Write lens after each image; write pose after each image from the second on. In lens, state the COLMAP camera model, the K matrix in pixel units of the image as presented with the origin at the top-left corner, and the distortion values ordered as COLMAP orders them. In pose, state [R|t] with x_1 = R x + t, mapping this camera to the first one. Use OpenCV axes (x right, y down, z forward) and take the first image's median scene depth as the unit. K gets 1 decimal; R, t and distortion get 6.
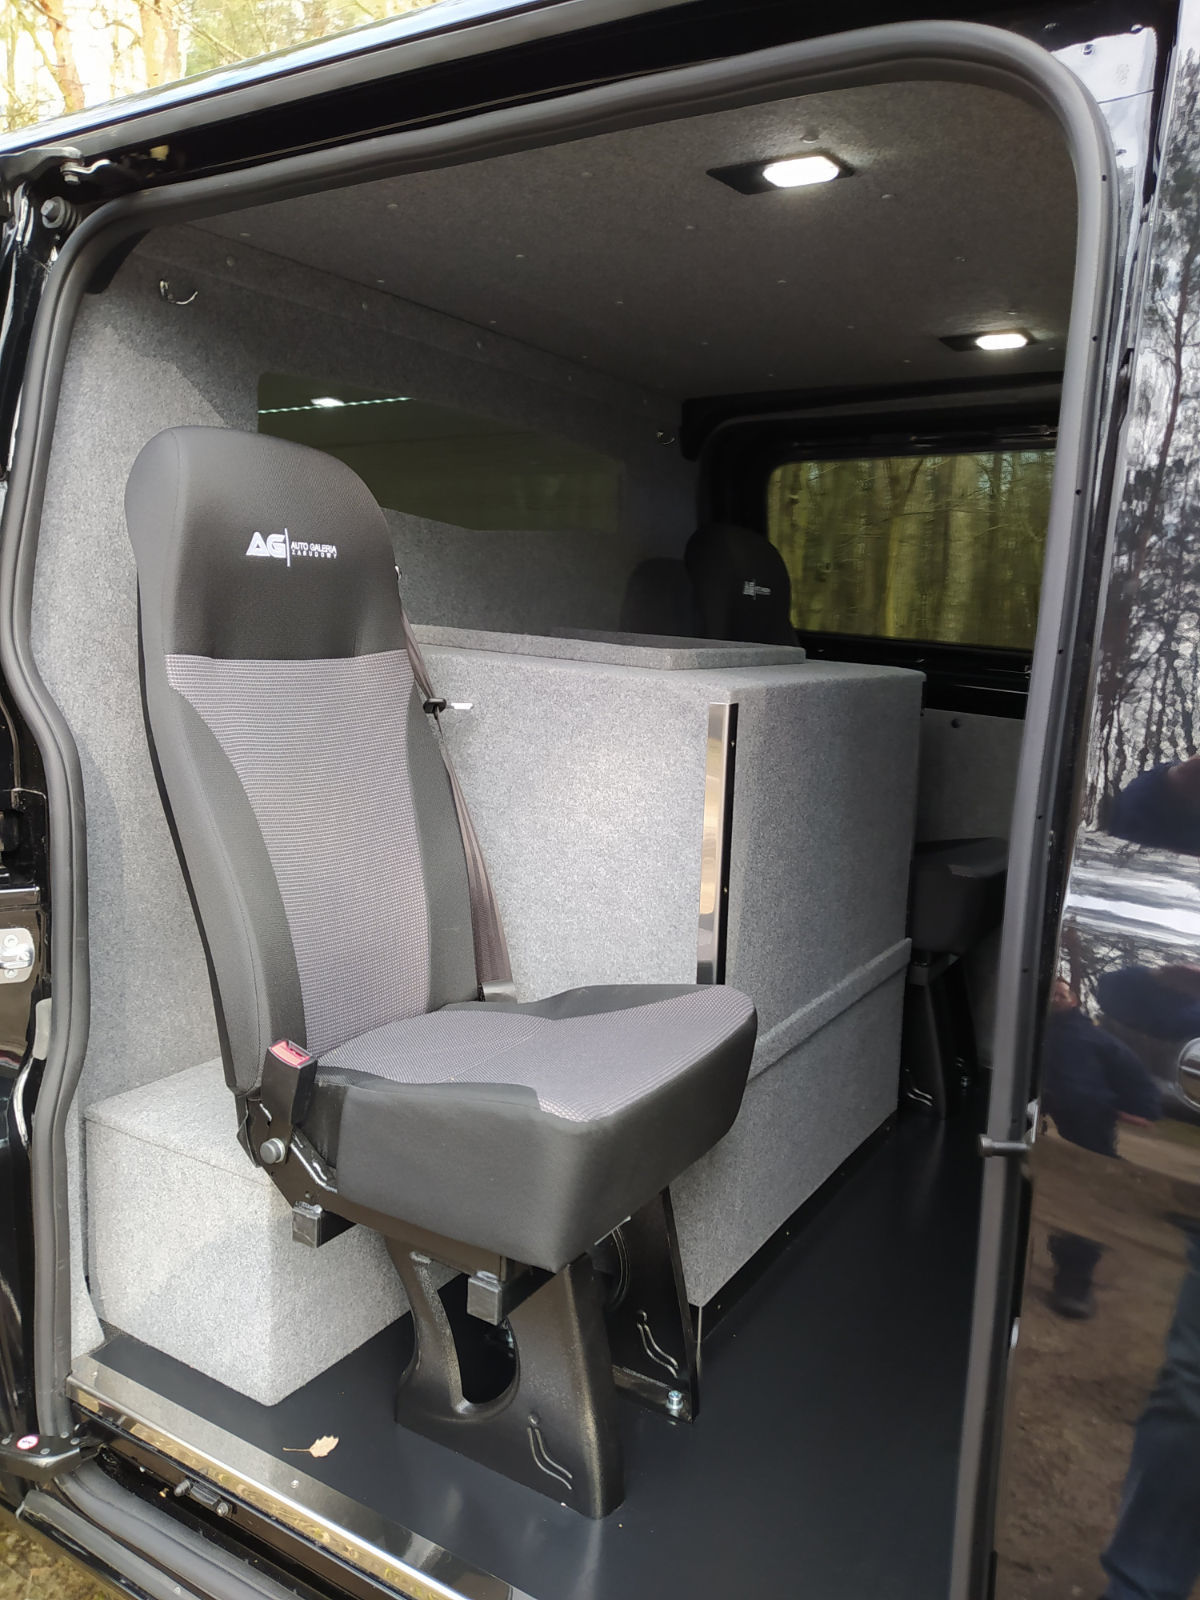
lens RADIAL K [[1203.1, 0, 600.0], [0, 1203.1, 800.0], [0, 0, 1]] dist [0.066969, 0.001243]
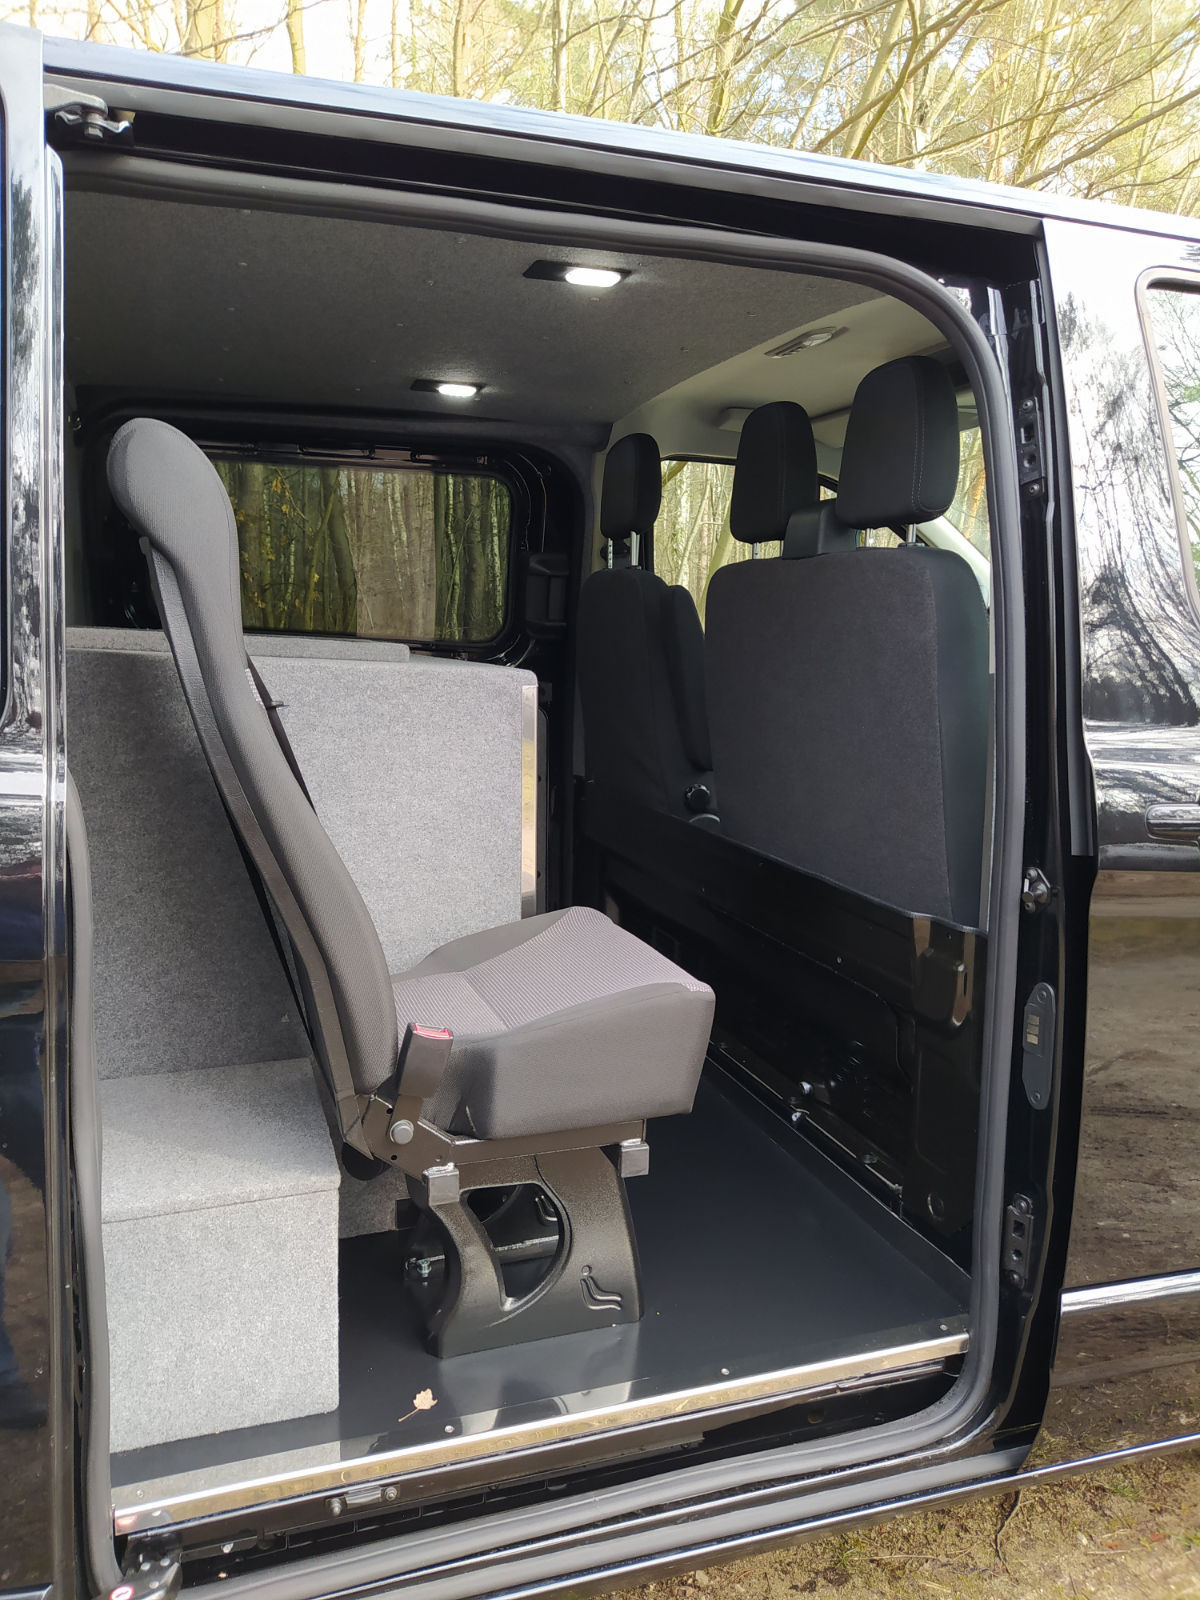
lens RADIAL K [[1203.1, 0, 600.0], [0, 1203.1, 800.0], [0, 0, 1]] dist [0.066969, 0.001243]
pose [[0.634688, -0.134563, 0.760962, -0.757211], [0.126202, 0.989551, 0.069725, -0.039121], [-0.762393, 0.051782, 0.645039, 0.148096]]
